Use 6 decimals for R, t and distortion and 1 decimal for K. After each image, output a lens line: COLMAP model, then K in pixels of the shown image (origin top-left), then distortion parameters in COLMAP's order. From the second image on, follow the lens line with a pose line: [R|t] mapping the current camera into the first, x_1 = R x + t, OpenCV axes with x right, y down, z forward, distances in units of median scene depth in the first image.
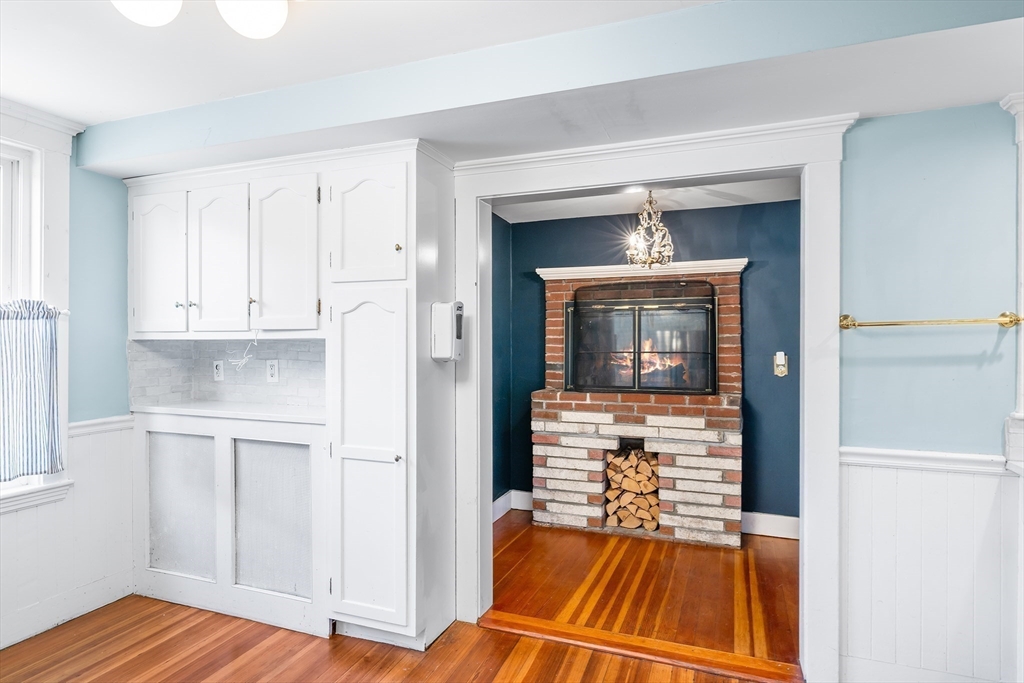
lens RADIAL K [[580.2, 0, 508.4], [0, 580.2, 342.0], [0, 0, 1]] dist [-0.002228, -0.000357]
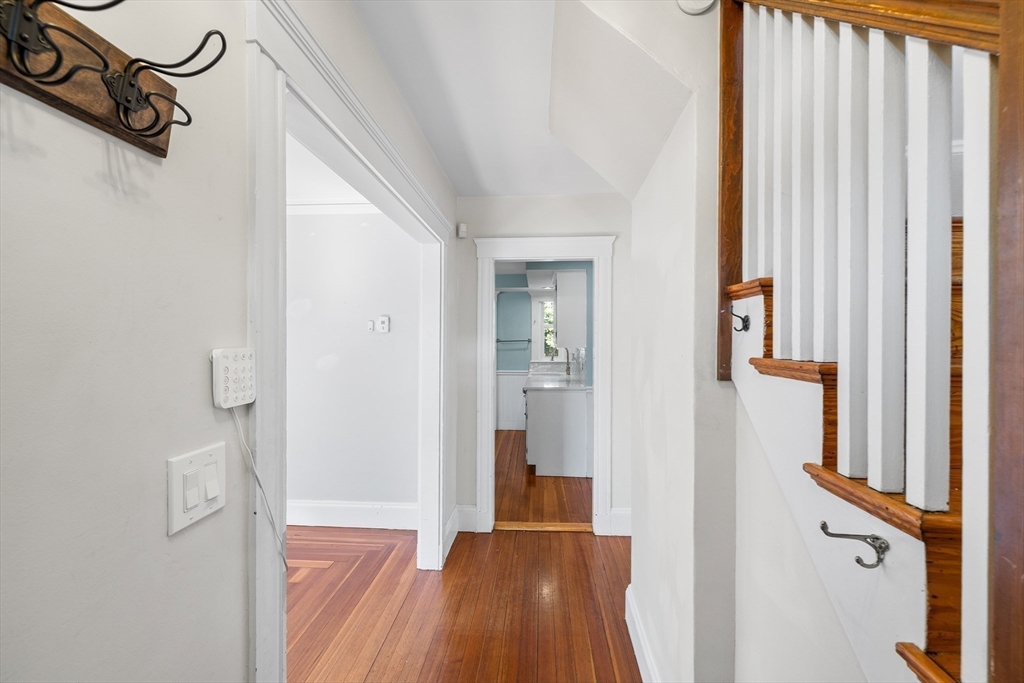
lens RADIAL K [[434.9, 0, 511.1], [0, 434.9, 341.4], [0, 0, 1]] dist [0.000952, 0.000438]
pose [[0.951648, 0.002196, 0.307181, -0.253275], [-0.001890, 0.999997, -0.001293, -0.021014], [-0.307184, 0.000650, 0.951650, -1.777986]]
